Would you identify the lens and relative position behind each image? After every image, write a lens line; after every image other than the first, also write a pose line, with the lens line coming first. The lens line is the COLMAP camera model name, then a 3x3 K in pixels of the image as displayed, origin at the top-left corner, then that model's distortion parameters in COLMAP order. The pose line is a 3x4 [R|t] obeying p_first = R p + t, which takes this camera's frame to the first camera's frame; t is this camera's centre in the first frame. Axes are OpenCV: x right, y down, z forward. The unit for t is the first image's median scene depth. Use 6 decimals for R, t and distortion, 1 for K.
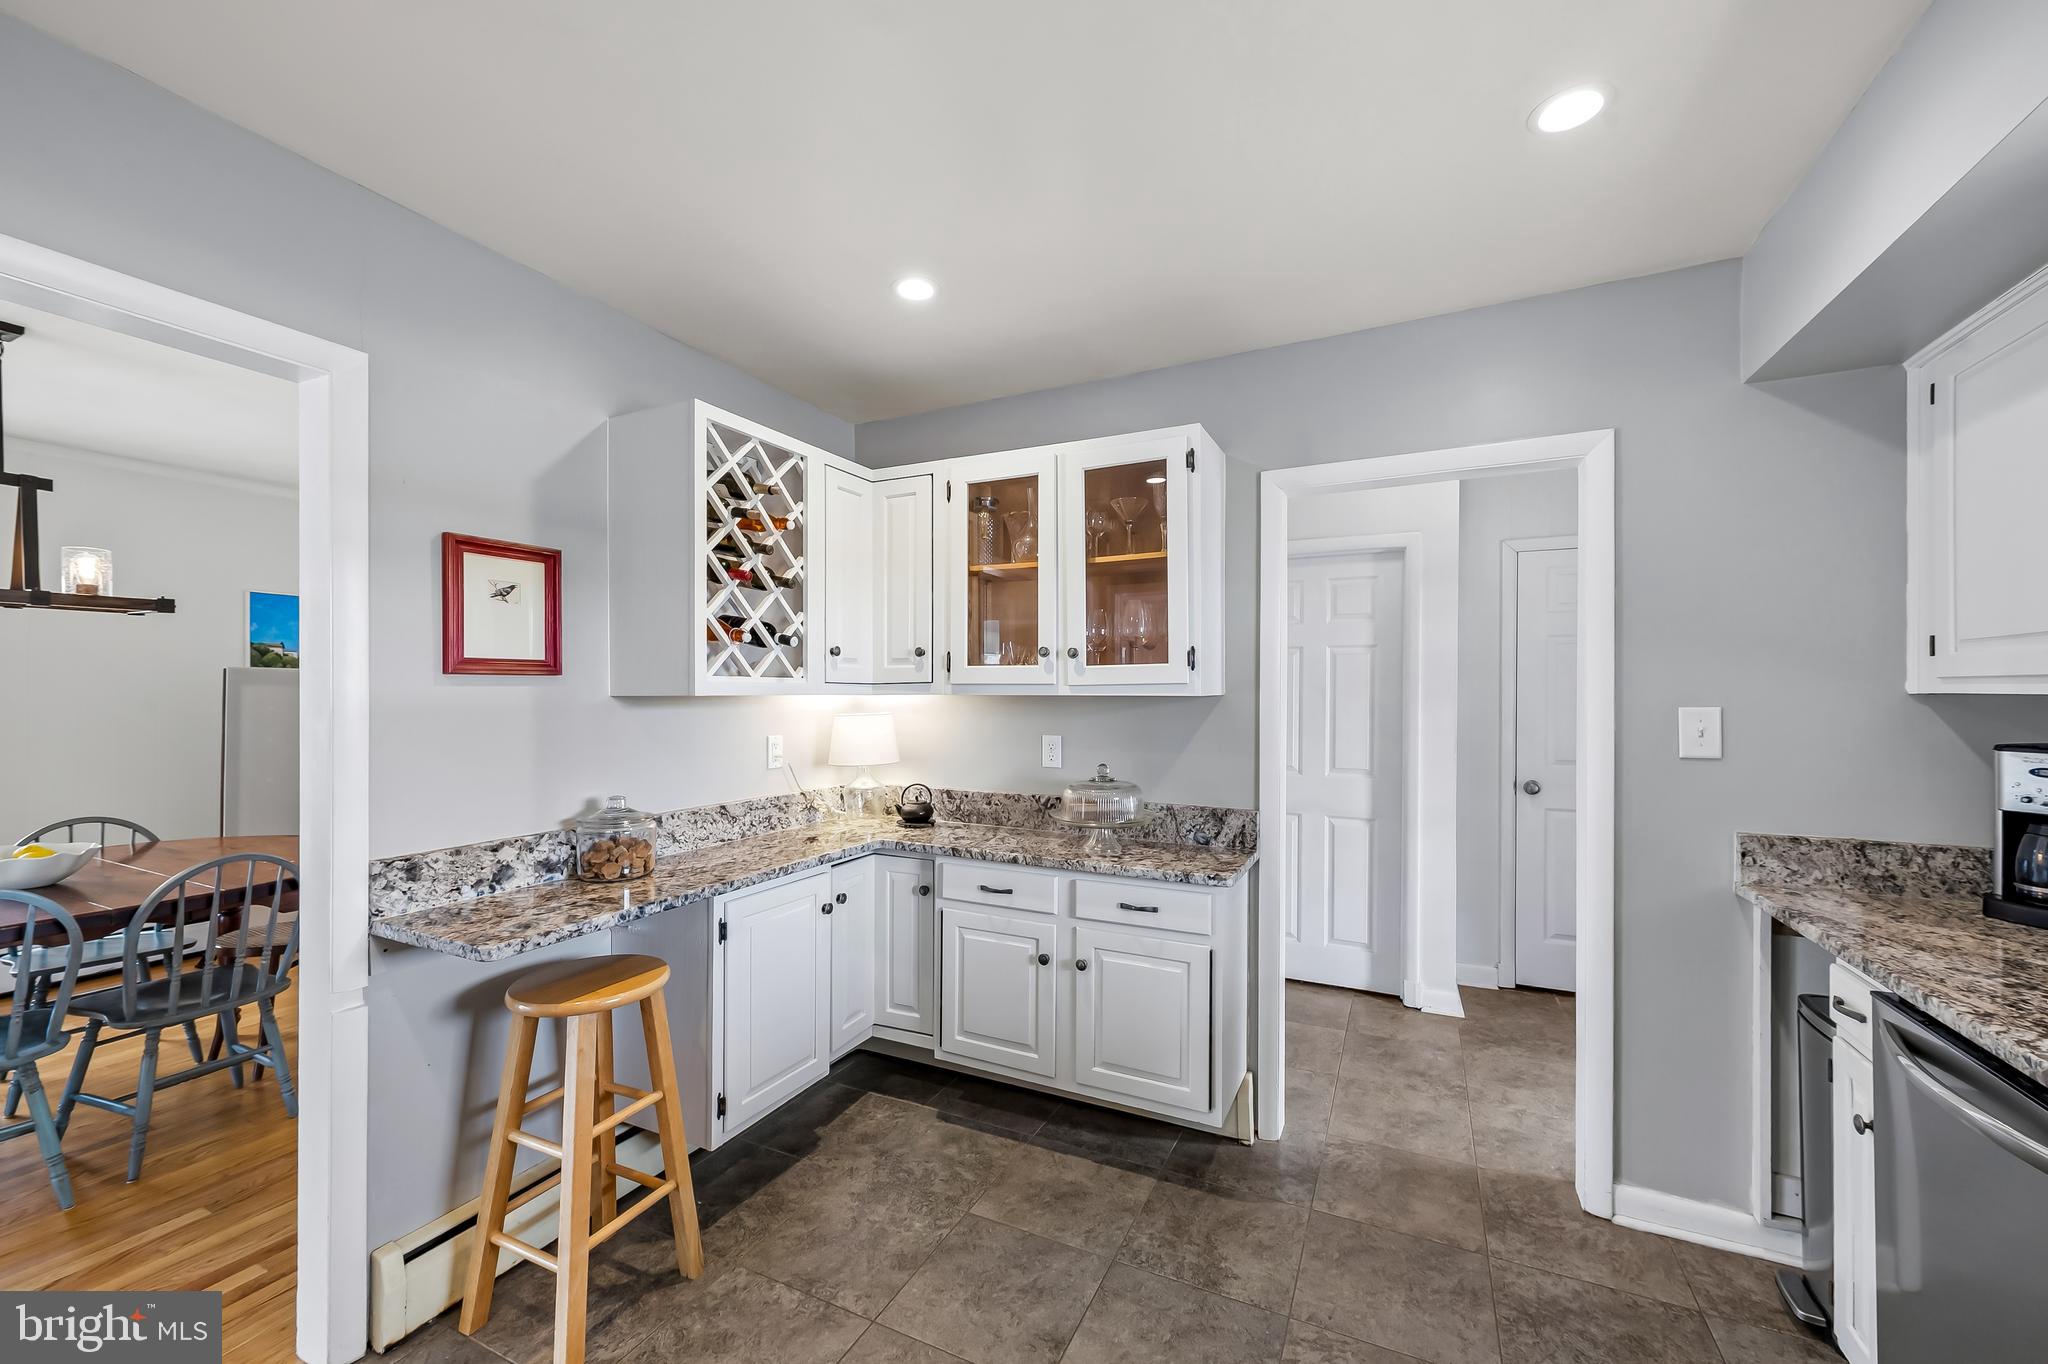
lens RADIAL K [[807.6, 0, 1036.0], [0, 807.6, 690.1], [0, 0, 1]] dist [0.005226, 0.000971]
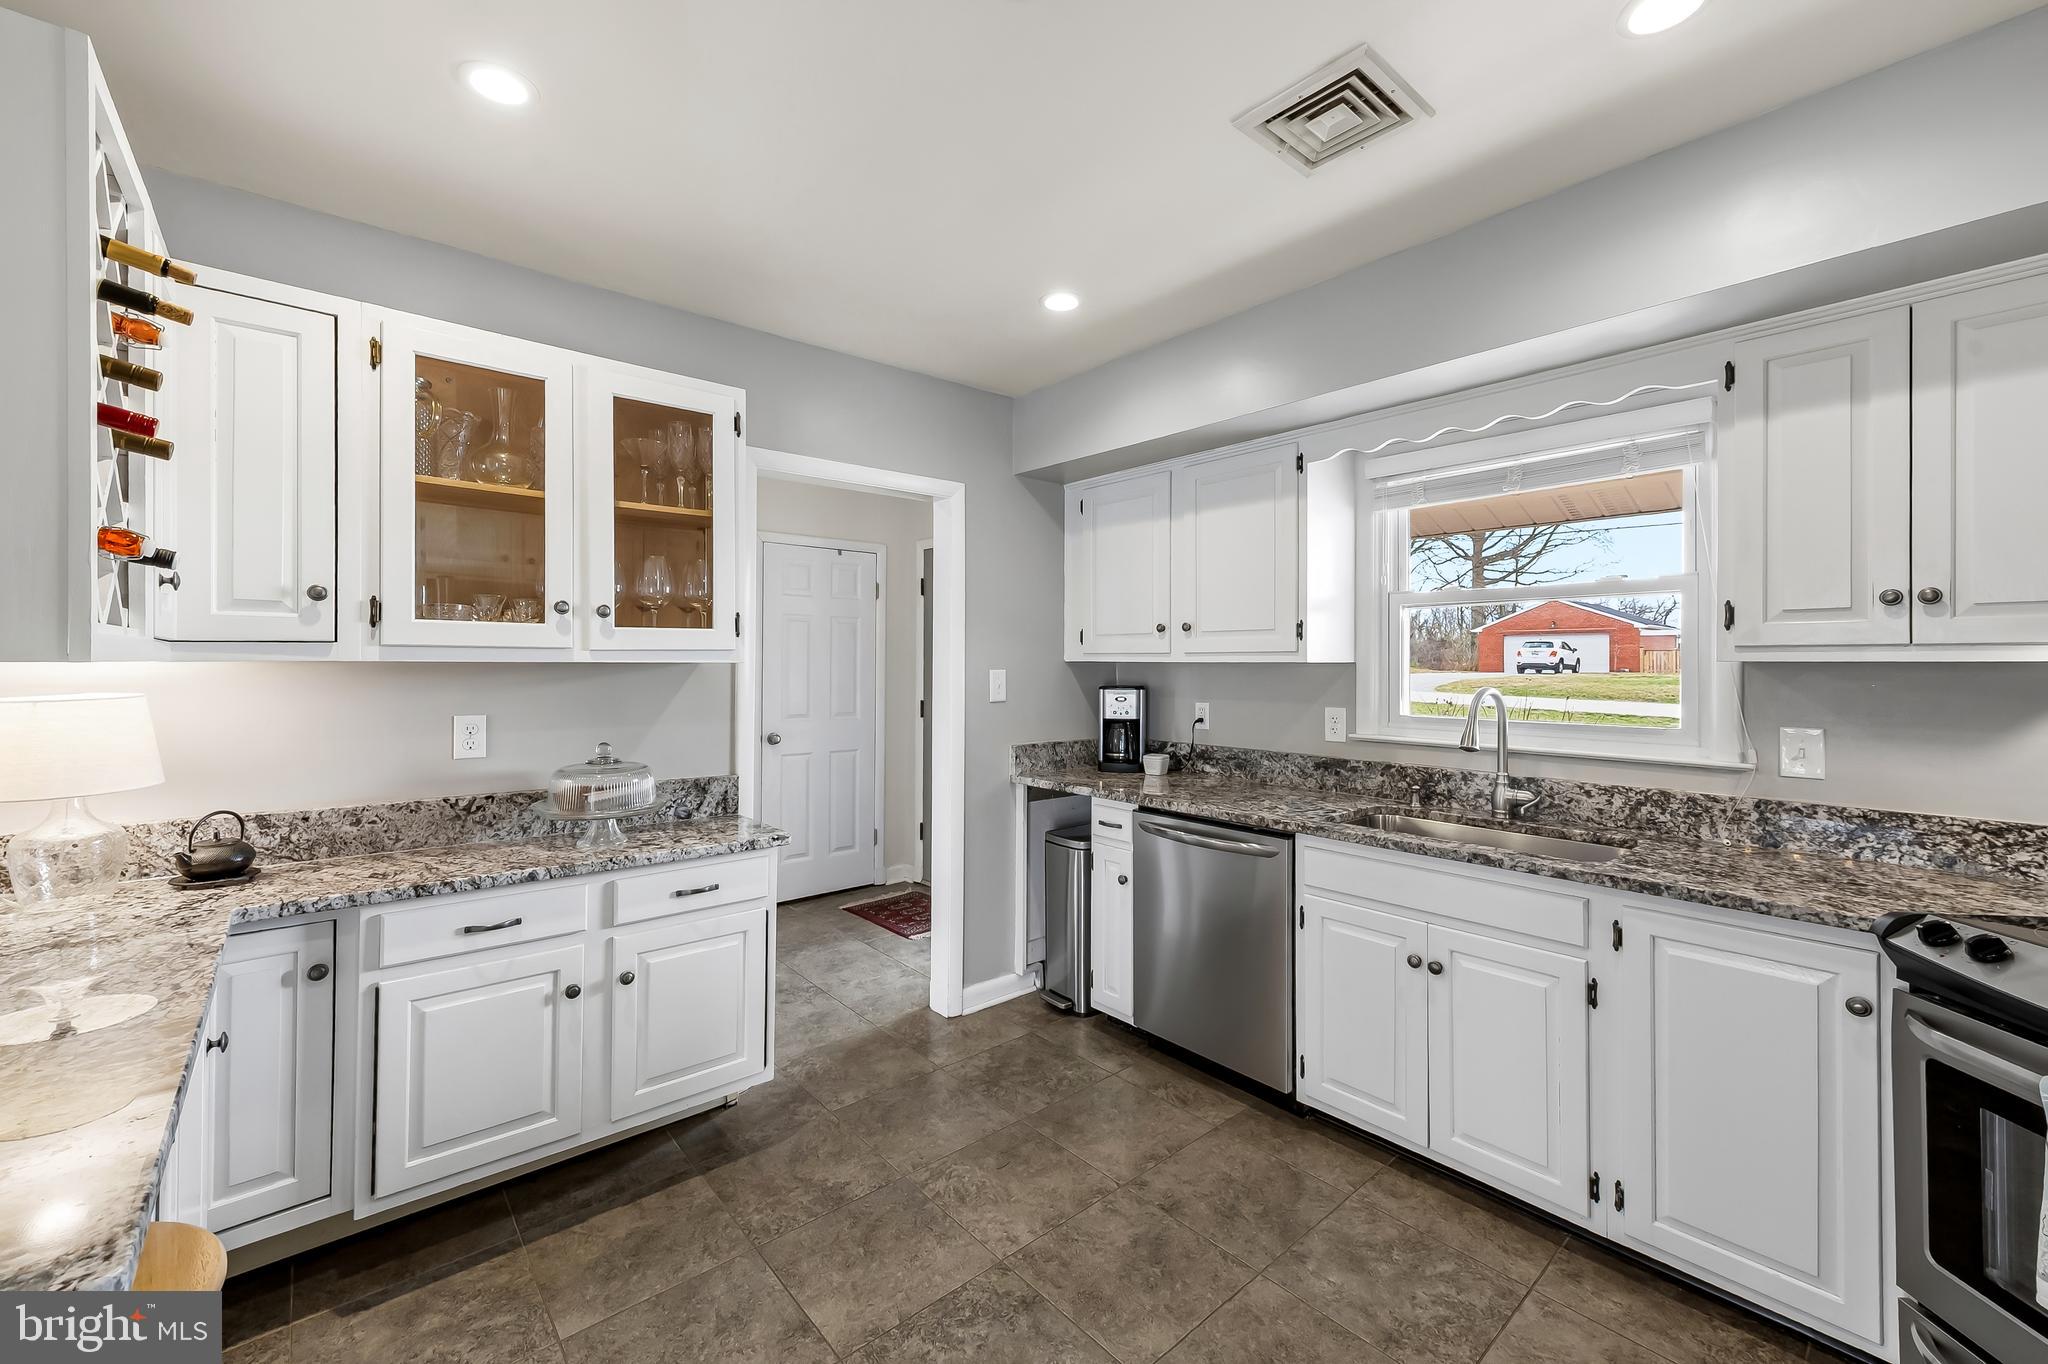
lens RADIAL K [[807.6, 0, 1016.4], [0, 807.6, 663.3], [0, 0, 1]] dist [0.005226, 0.000971]
pose [[0.410435, 0.001188, 0.911889, -0.563533], [-0.003982, 0.999992, 0.000489, 0.005690], [-0.911881, -0.003832, 0.410436, 0.278239]]
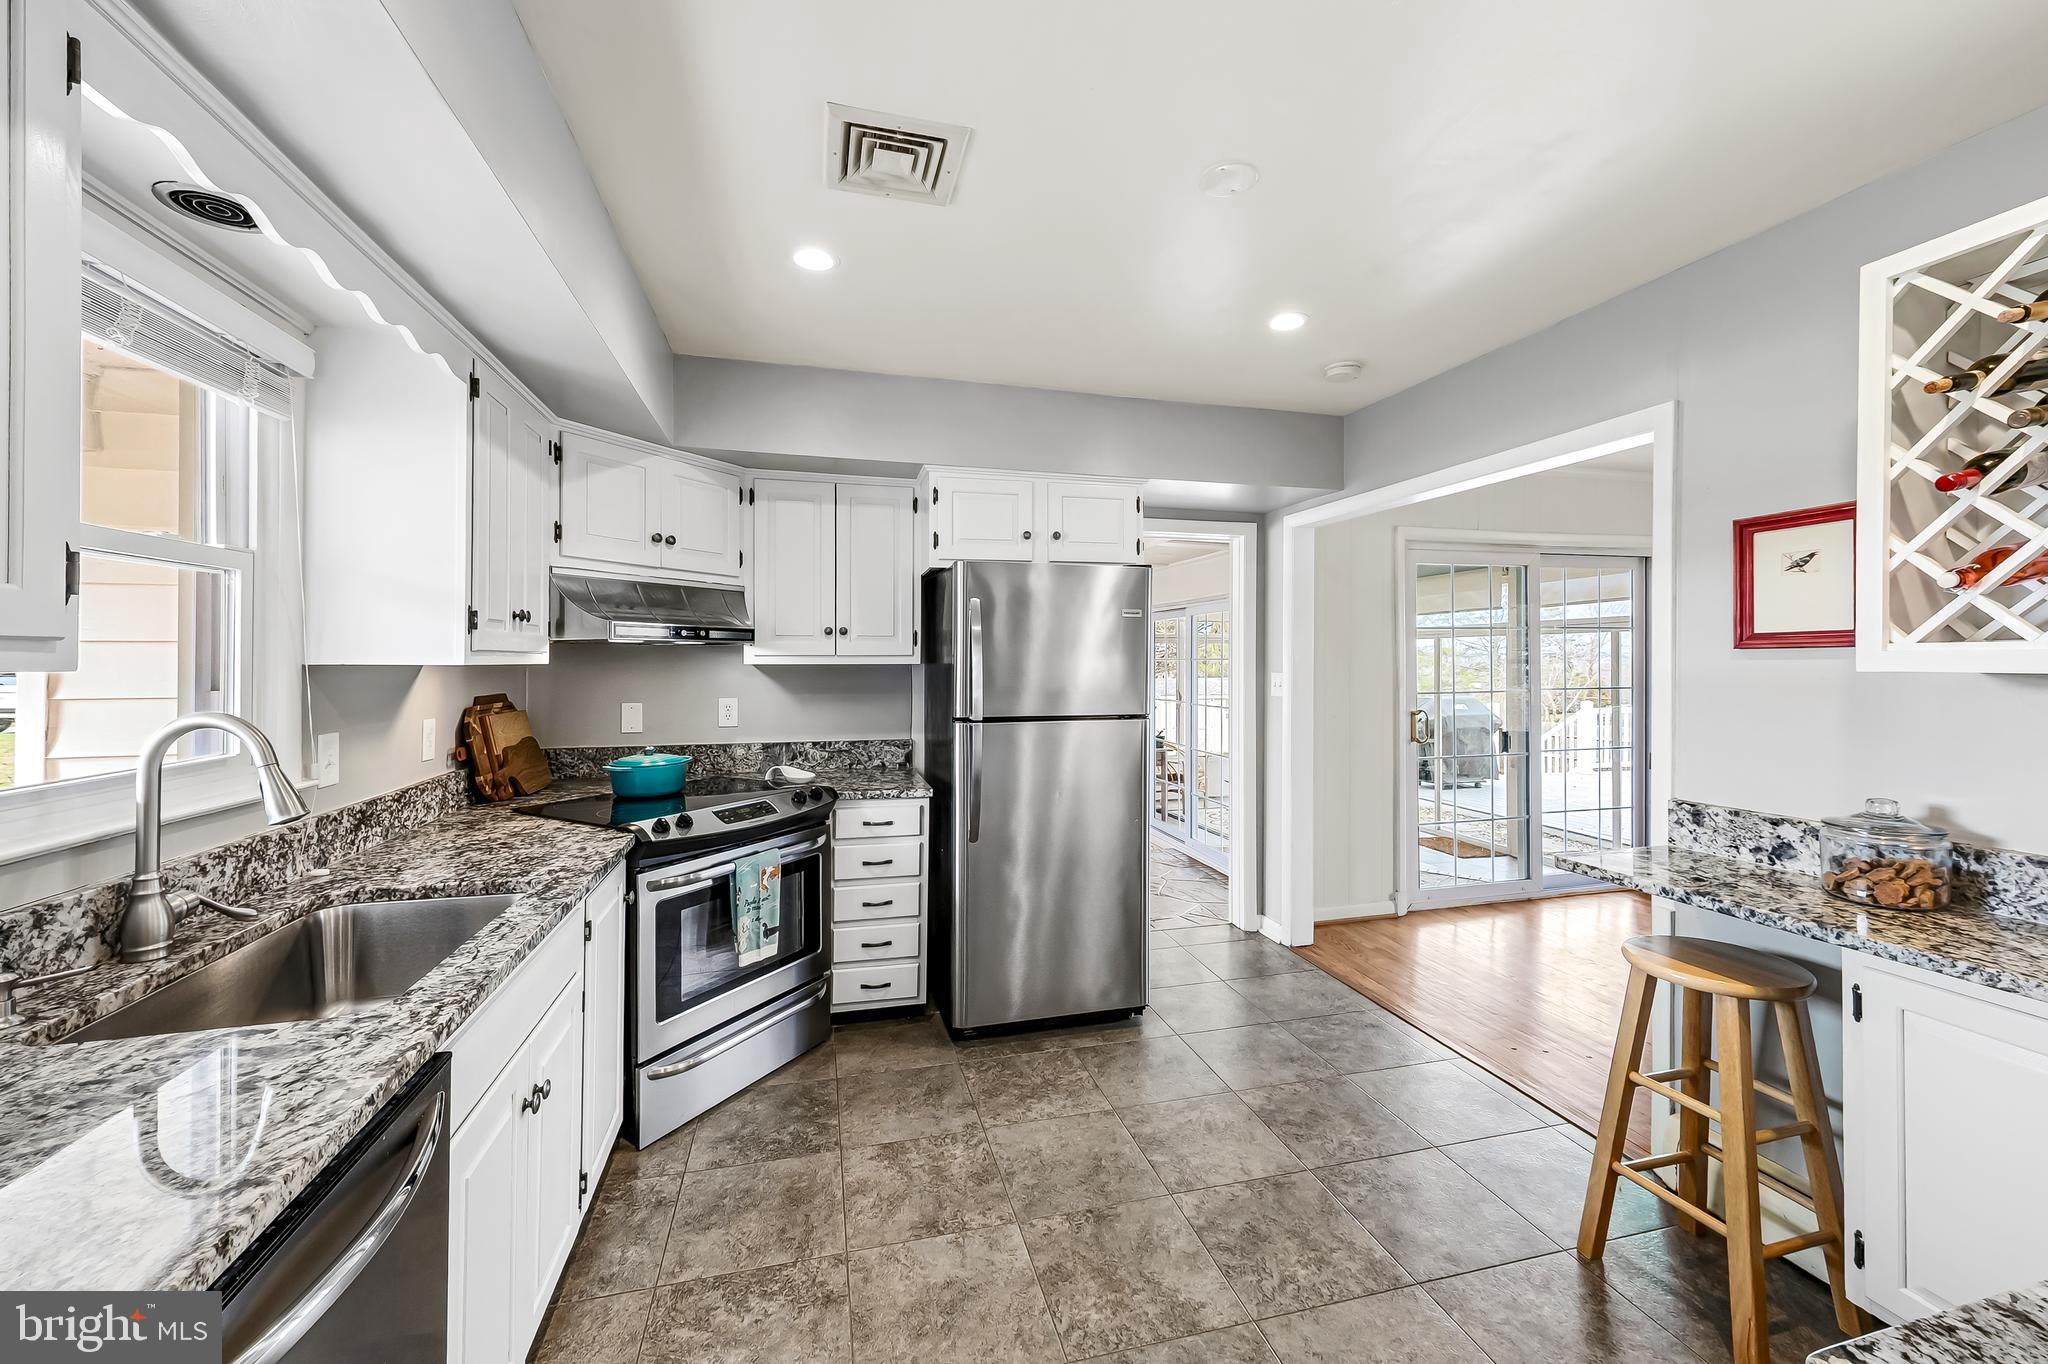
lens RADIAL K [[807.6, 0, 1031.3], [0, 807.6, 660.8], [0, 0, 1]] dist [0.005226, 0.000971]
pose [[-0.758751, -0.002413, -0.651377, 0.566541], [-0.000957, 0.999996, -0.002590, -0.000645], [0.651381, -0.001342, -0.758750, 0.962791]]
